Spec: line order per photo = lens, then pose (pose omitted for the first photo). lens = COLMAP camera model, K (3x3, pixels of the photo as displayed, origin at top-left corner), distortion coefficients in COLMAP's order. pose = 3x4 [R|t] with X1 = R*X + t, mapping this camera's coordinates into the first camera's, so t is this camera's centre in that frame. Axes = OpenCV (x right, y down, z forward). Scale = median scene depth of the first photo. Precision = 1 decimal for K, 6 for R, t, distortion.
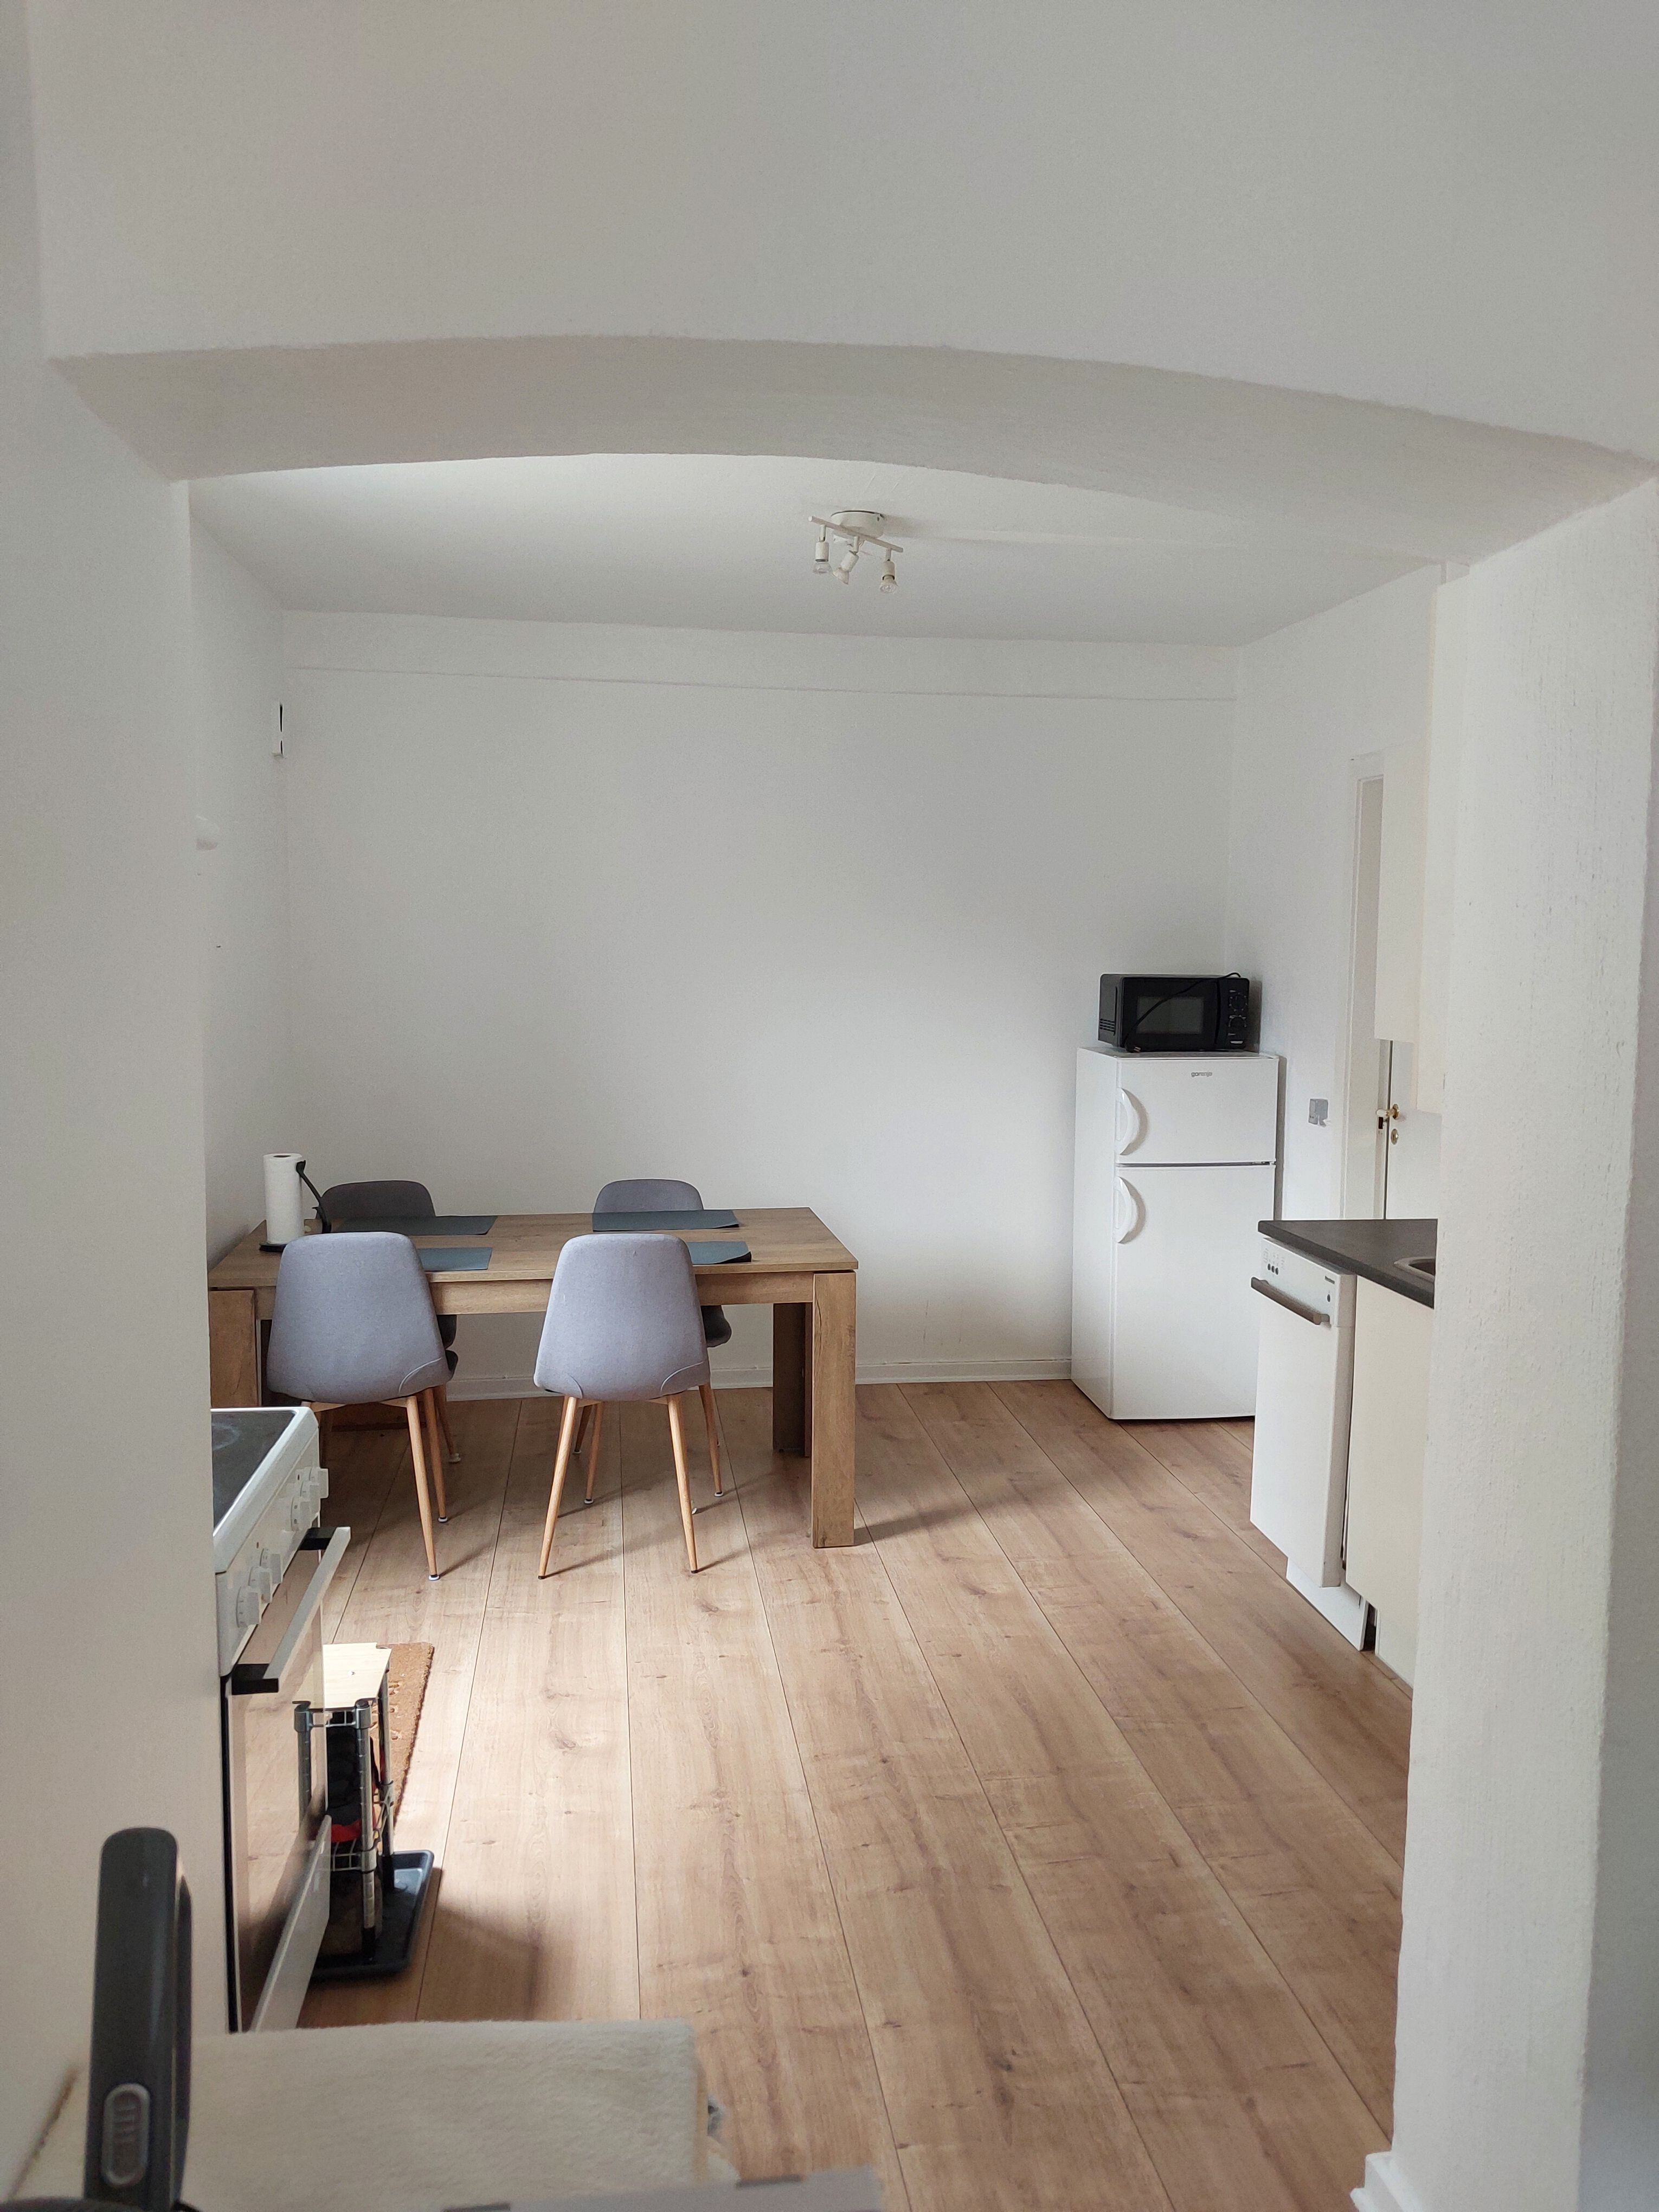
lens RADIAL K [[1764.7, 0, 829.5], [0, 1764.7, 1106.0], [0, 0, 1]] dist [0.011157, -0.002323]
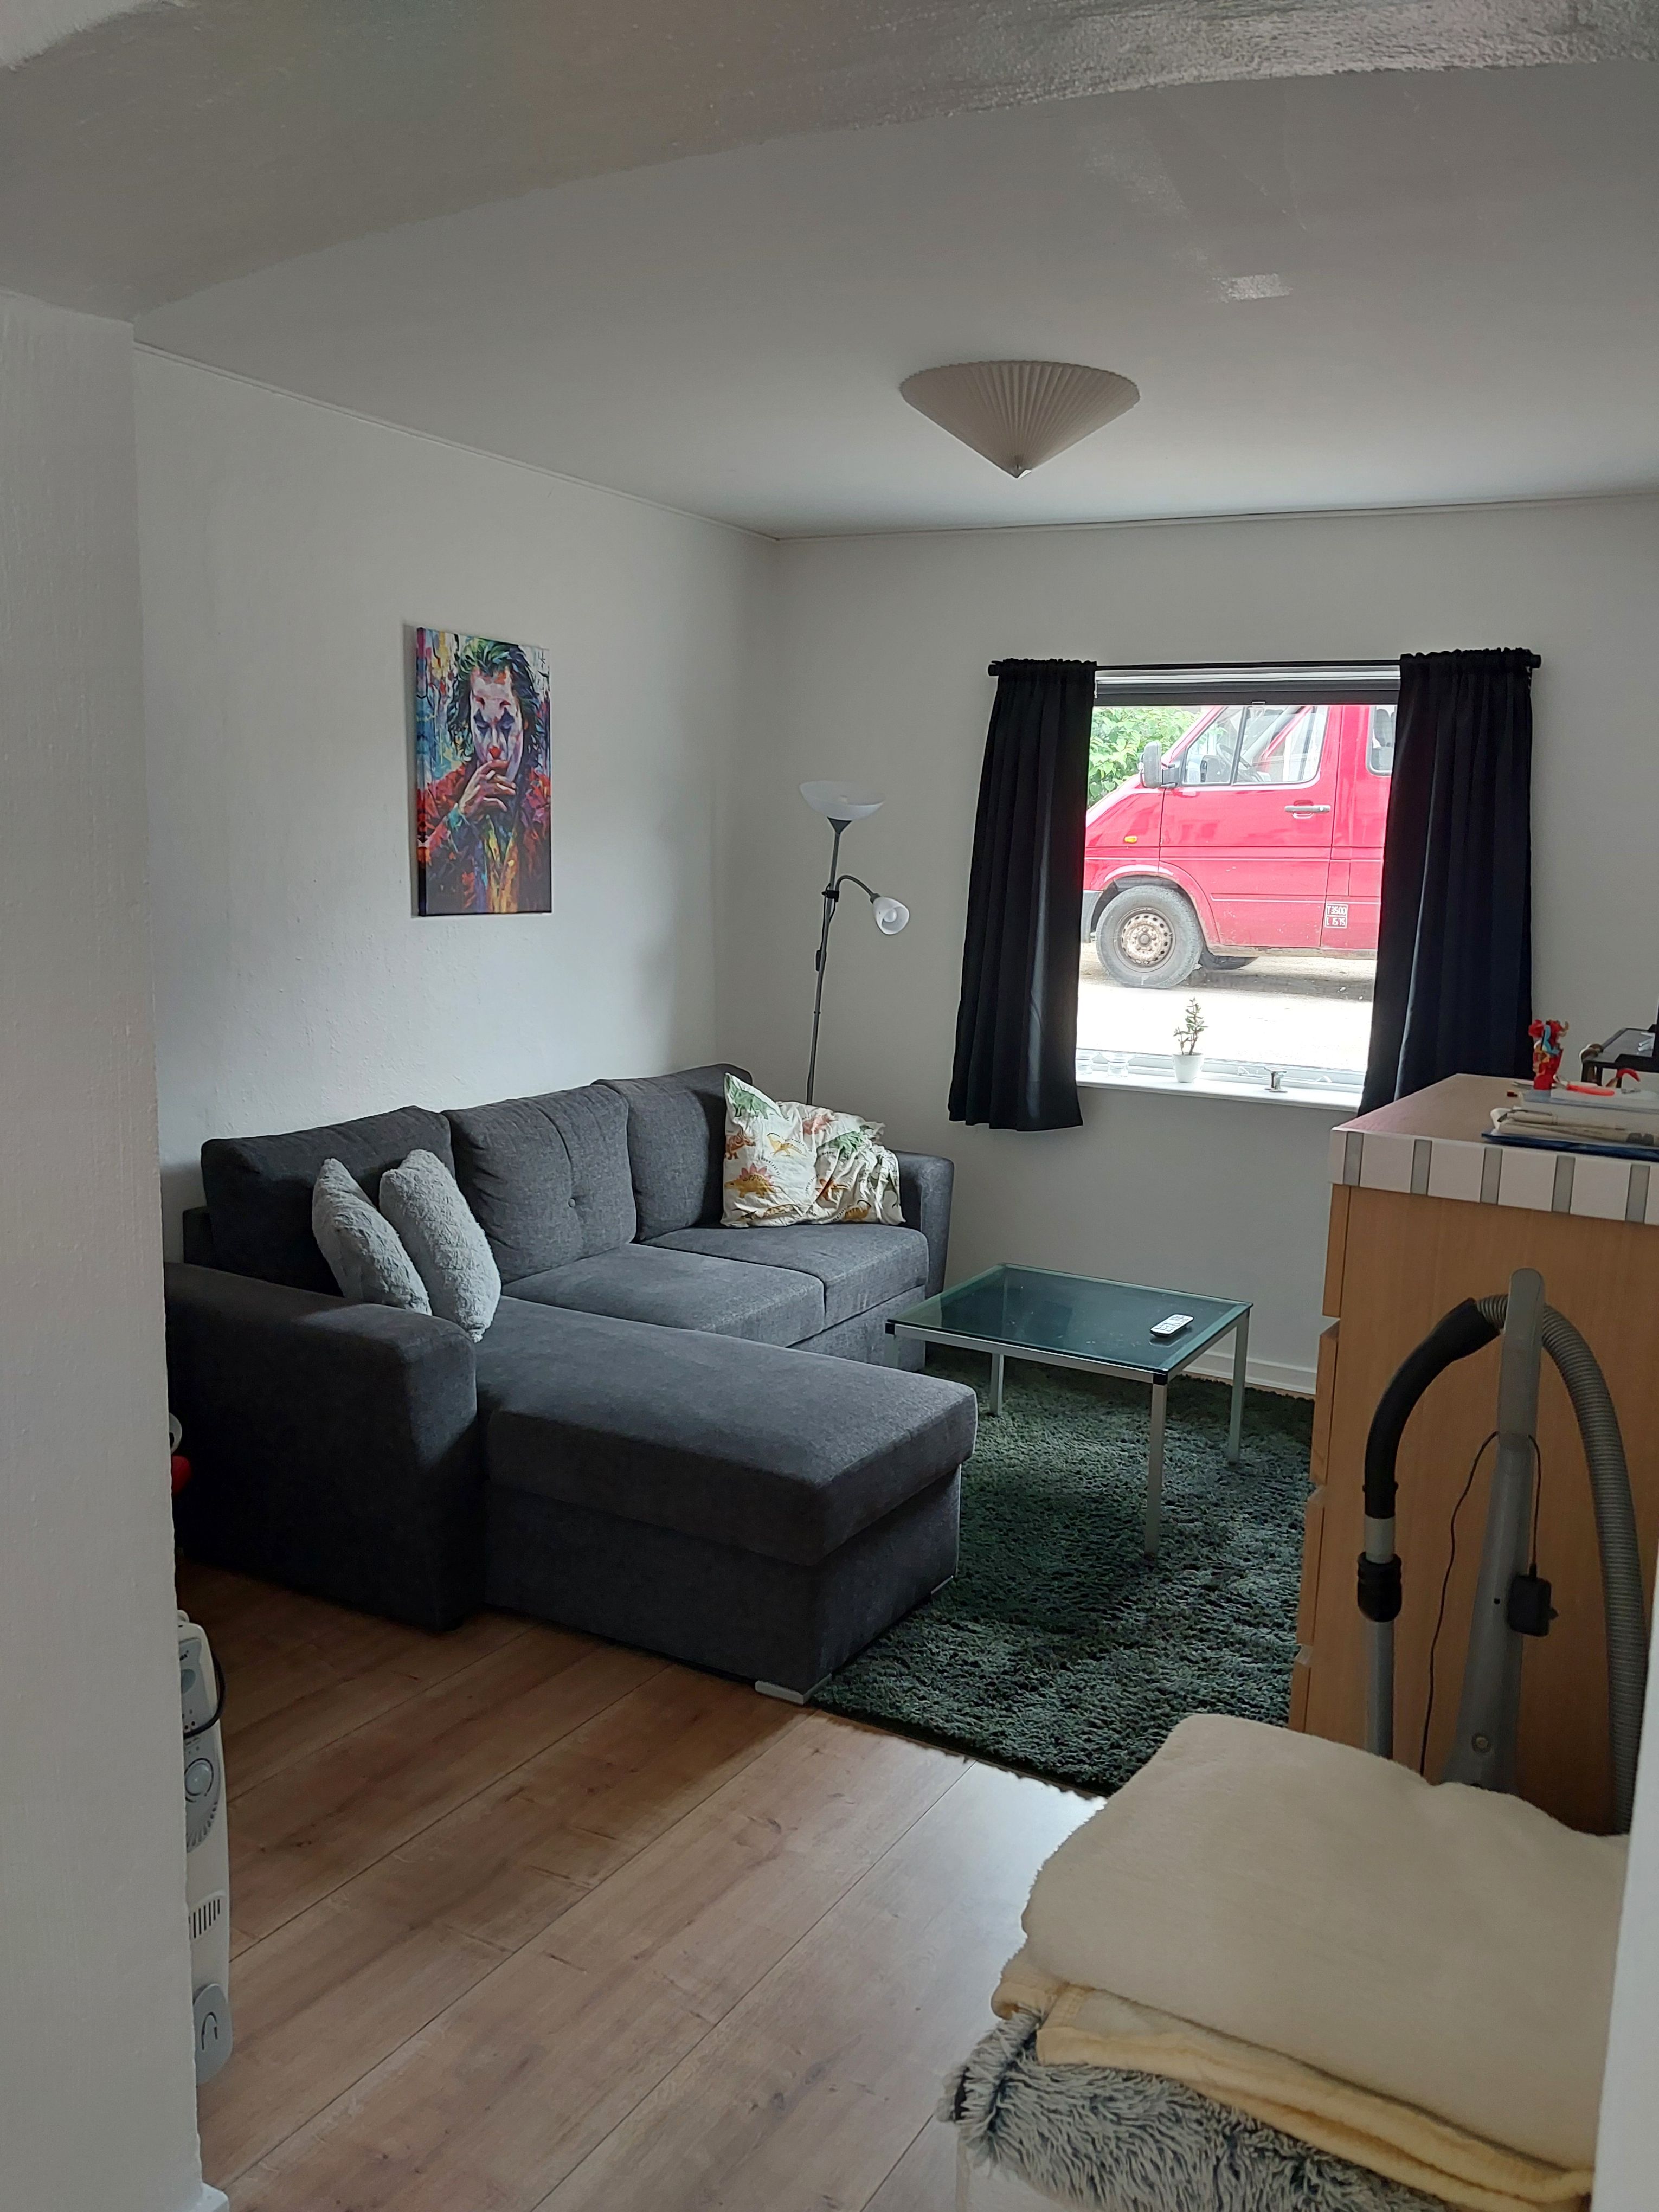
lens RADIAL K [[1724.9, 0, 829.5], [0, 1724.9, 1106.0], [0, 0, 1]] dist [-0.001080, -0.006501]
pose [[-0.786829, -0.137264, 0.601714, -0.327547], [0.019579, 0.968911, 0.246632, -0.151686], [-0.616861, 0.205838, -0.759680, 1.301894]]
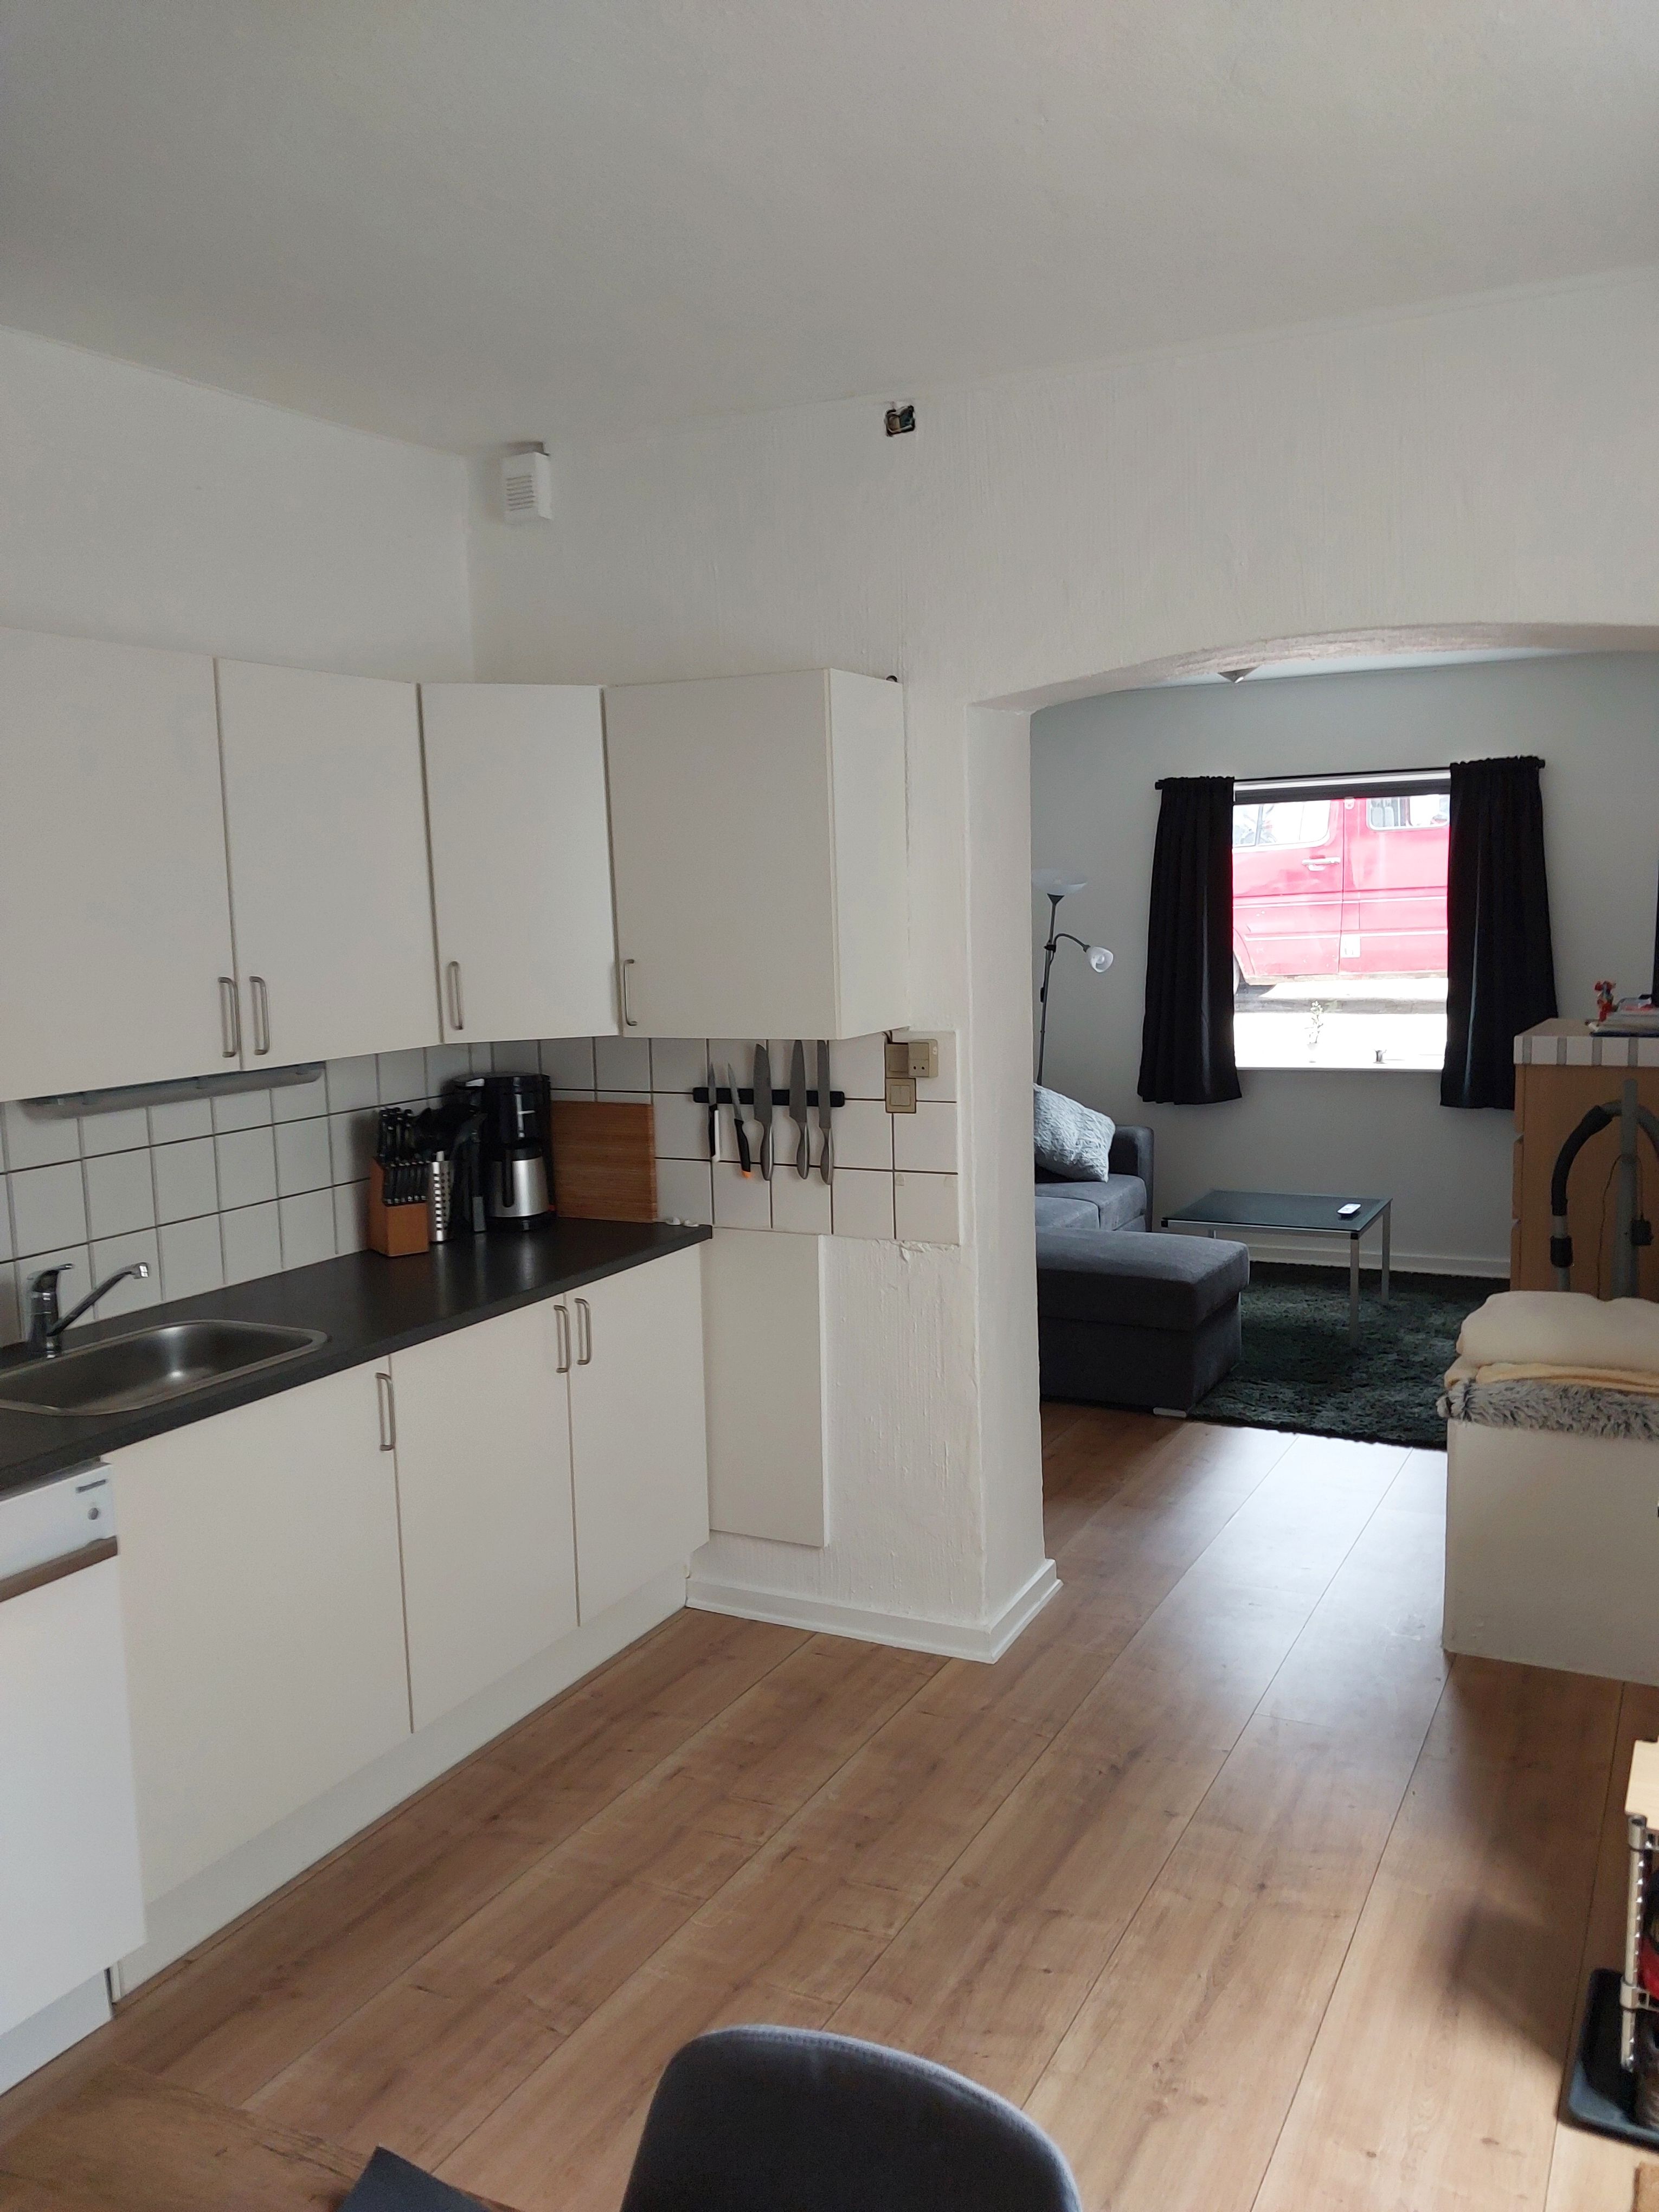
lens RADIAL K [[1764.7, 0, 829.5], [0, 1764.7, 1106.0], [0, 0, 1]] dist [0.011157, -0.002323]
pose [[-0.821007, -0.051914, 0.568554, -0.383154], [0.073561, 0.977937, 0.195518, -0.188684], [-0.566160, 0.202345, -0.799074, 1.745857]]
